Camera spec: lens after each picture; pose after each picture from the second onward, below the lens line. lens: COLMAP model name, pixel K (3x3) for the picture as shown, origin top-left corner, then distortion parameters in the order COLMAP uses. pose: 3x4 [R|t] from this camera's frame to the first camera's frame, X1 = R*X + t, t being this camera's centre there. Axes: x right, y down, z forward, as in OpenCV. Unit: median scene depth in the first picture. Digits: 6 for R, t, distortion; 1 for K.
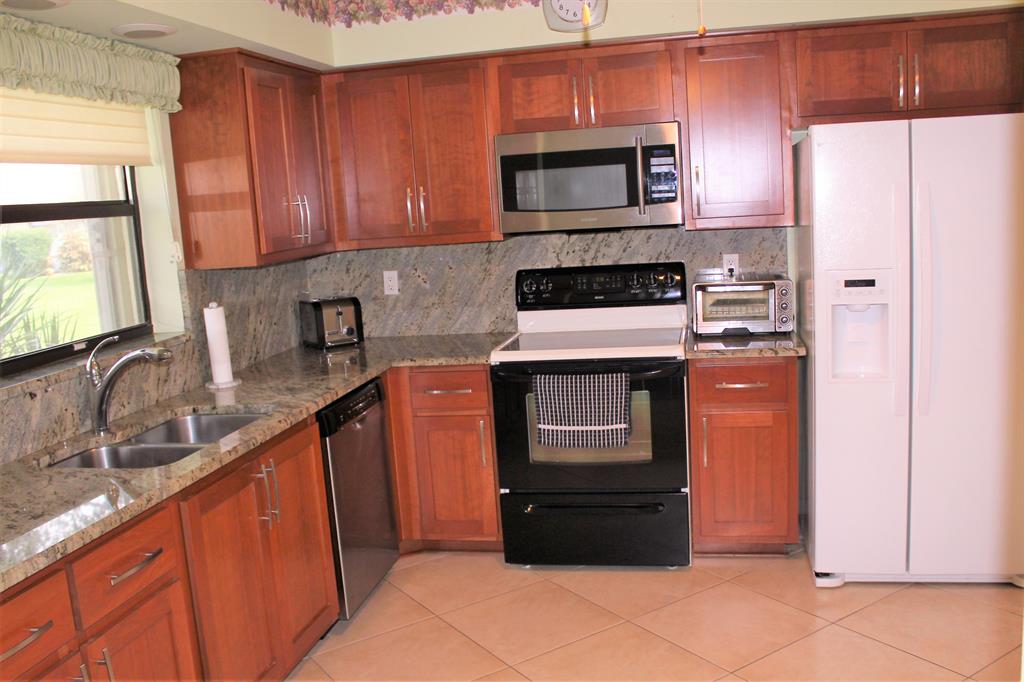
lens RADIAL K [[936.7, 0, 512.5], [0, 936.7, 341.3], [0, 0, 1]] dist [-0.097377, 0.000000]
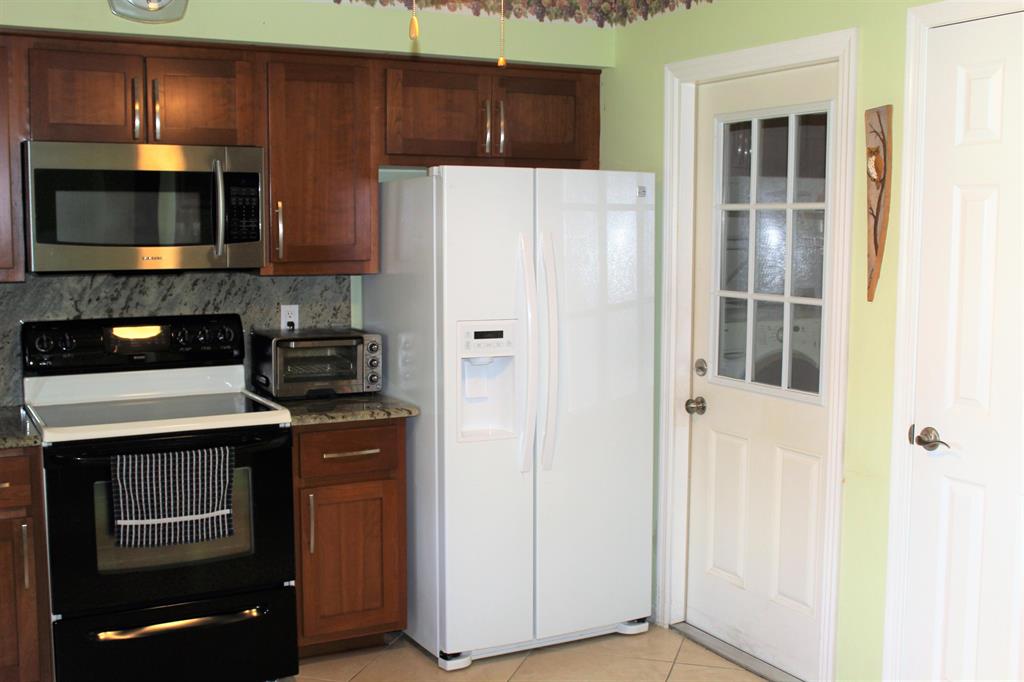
lens RADIAL K [[1157.5, 0, 512.6], [0, 1157.5, 342.1], [0, 0, 1]] dist [-0.050738, 0.000000]
pose [[0.771564, -0.000080, 0.636151, -0.322468], [0.047753, 0.997186, -0.057793, 0.013132], [-0.634356, 0.074969, 0.769397, 0.060553]]
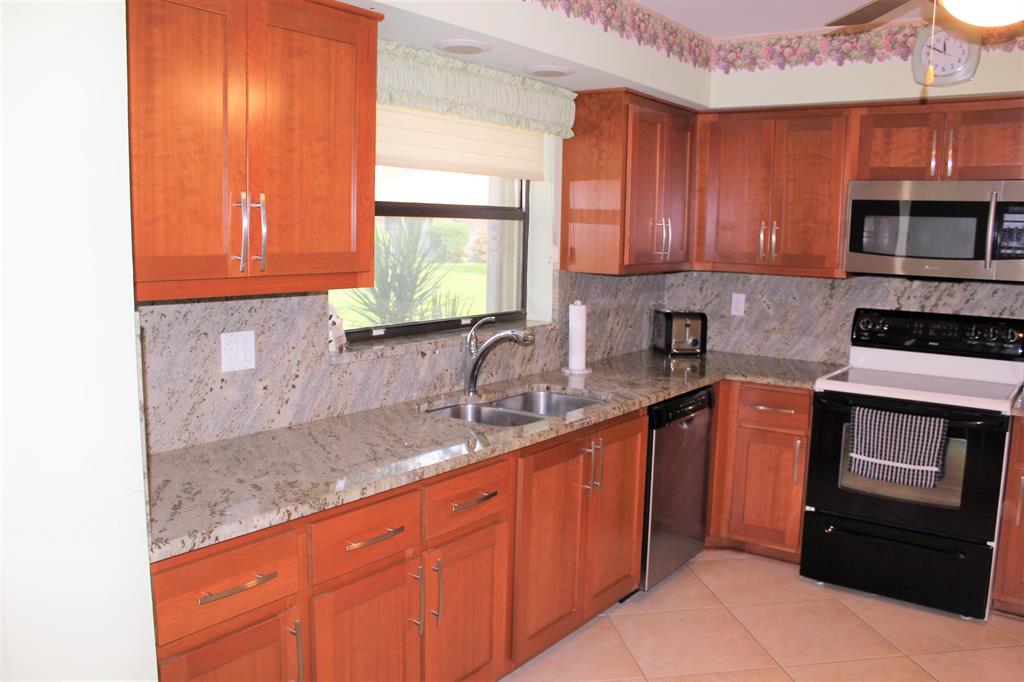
lens RADIAL K [[847.3, 0, 513.8], [0, 847.3, 346.3], [0, 0, 1]] dist [-0.139462, 0.102742]
pose [[0.908747, 0.141337, -0.392686, 0.032490], [-0.144454, 0.989272, 0.021769, 0.003691], [0.391551, 0.036943, 0.919415, -0.019001]]
